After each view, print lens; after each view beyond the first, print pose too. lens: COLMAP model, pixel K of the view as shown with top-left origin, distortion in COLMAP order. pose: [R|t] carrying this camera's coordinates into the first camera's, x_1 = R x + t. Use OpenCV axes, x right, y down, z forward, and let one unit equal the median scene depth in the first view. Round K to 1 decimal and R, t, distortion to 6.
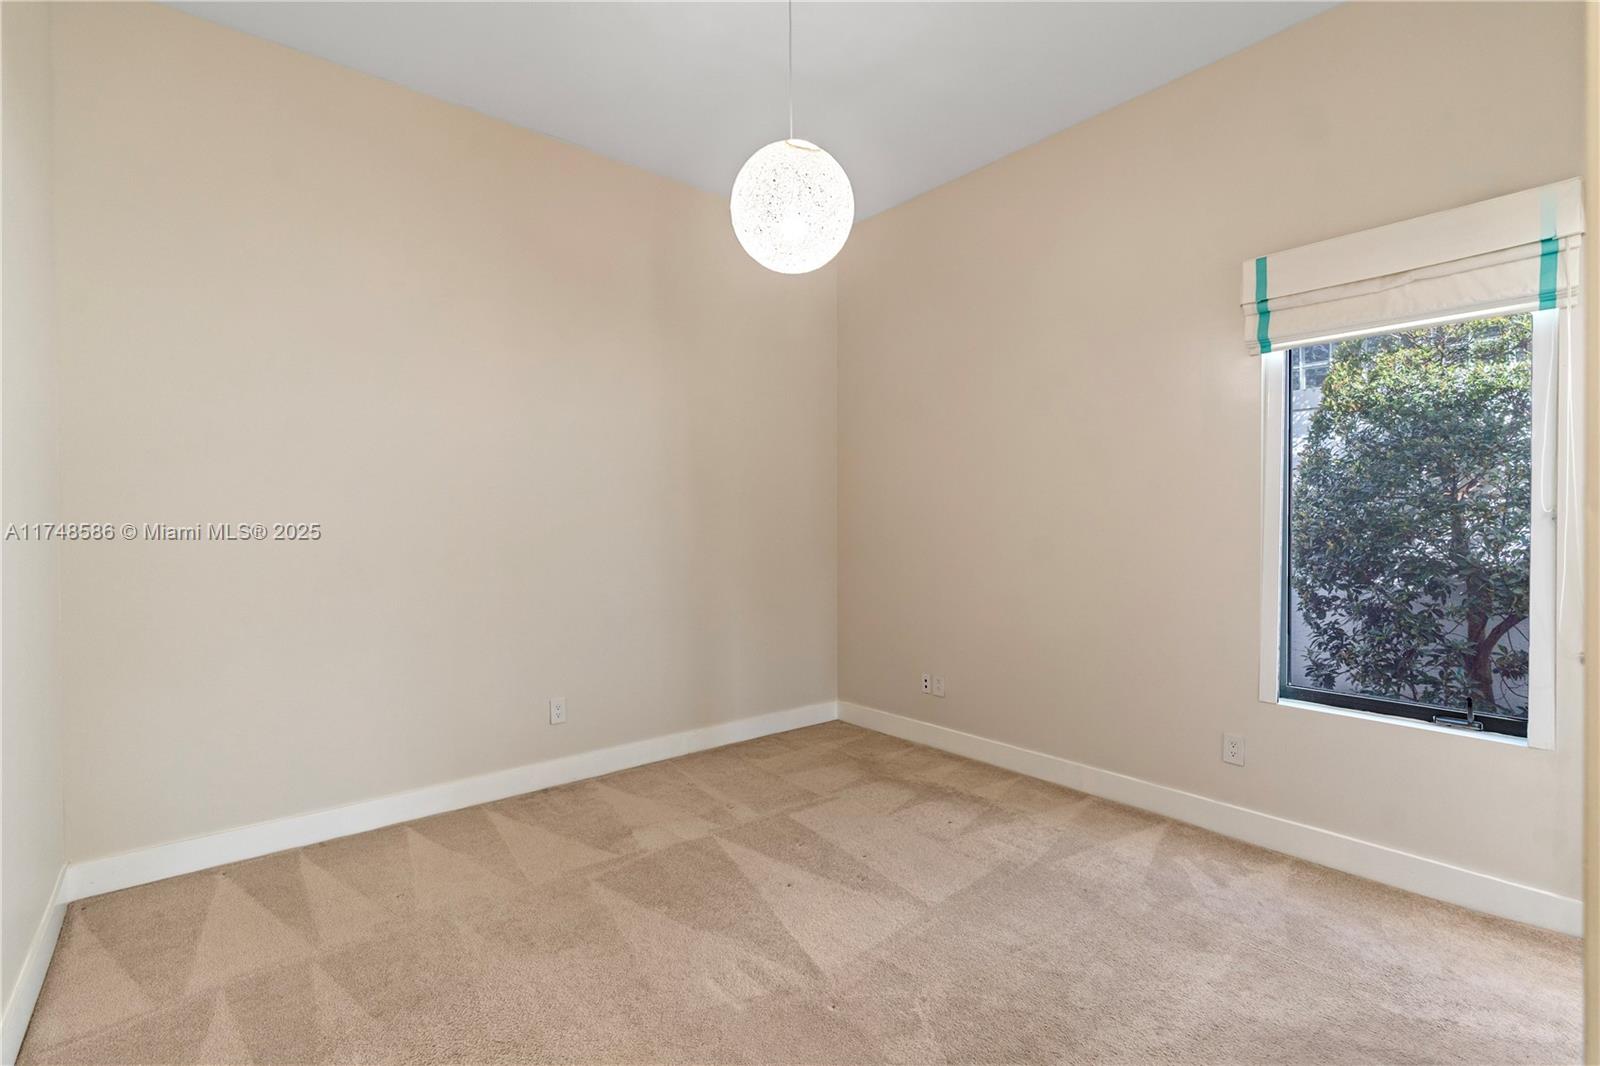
lens RADIAL K [[723.6, 0, 796.6], [0, 723.6, 529.1], [0, 0, 1]] dist [-0.009218, 0.003697]
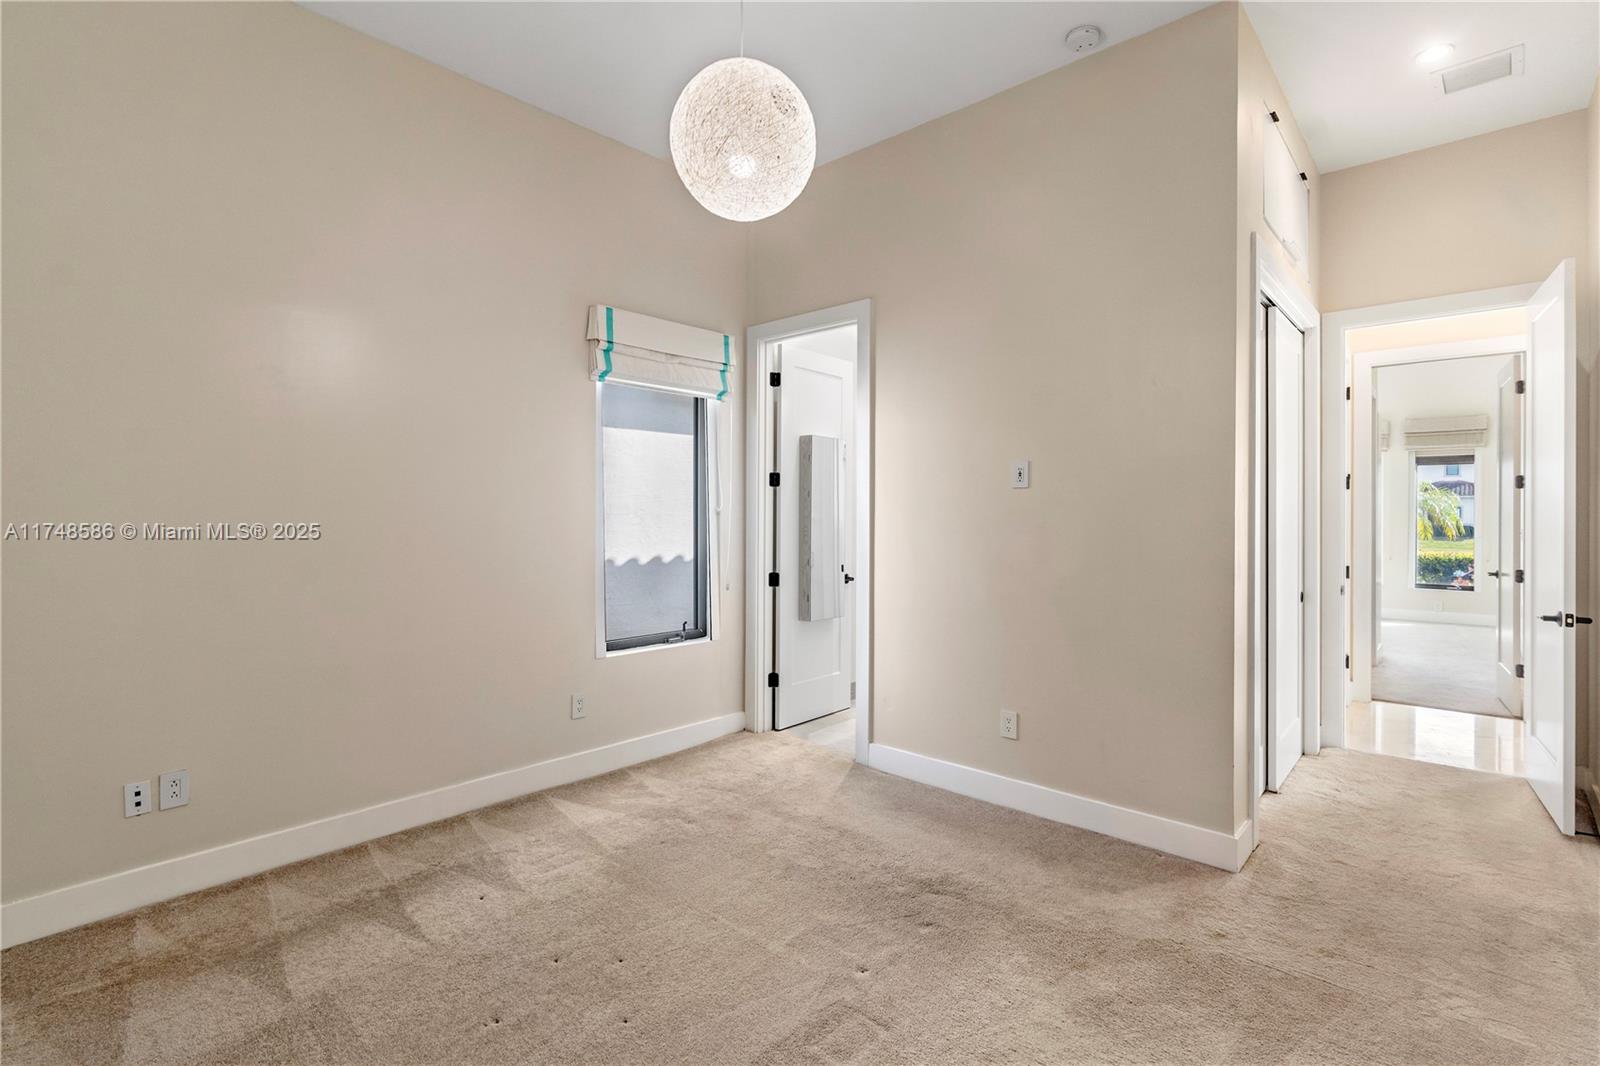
lens RADIAL K [[723.6, 0, 794.6], [0, 723.6, 524.3], [0, 0, 1]] dist [-0.009218, 0.003697]
pose [[-0.115916, -0.005962, 0.993241, -0.631382], [0.012508, 0.999894, 0.007462, 0.000680], [-0.993180, 0.013289, -0.115829, 0.791002]]
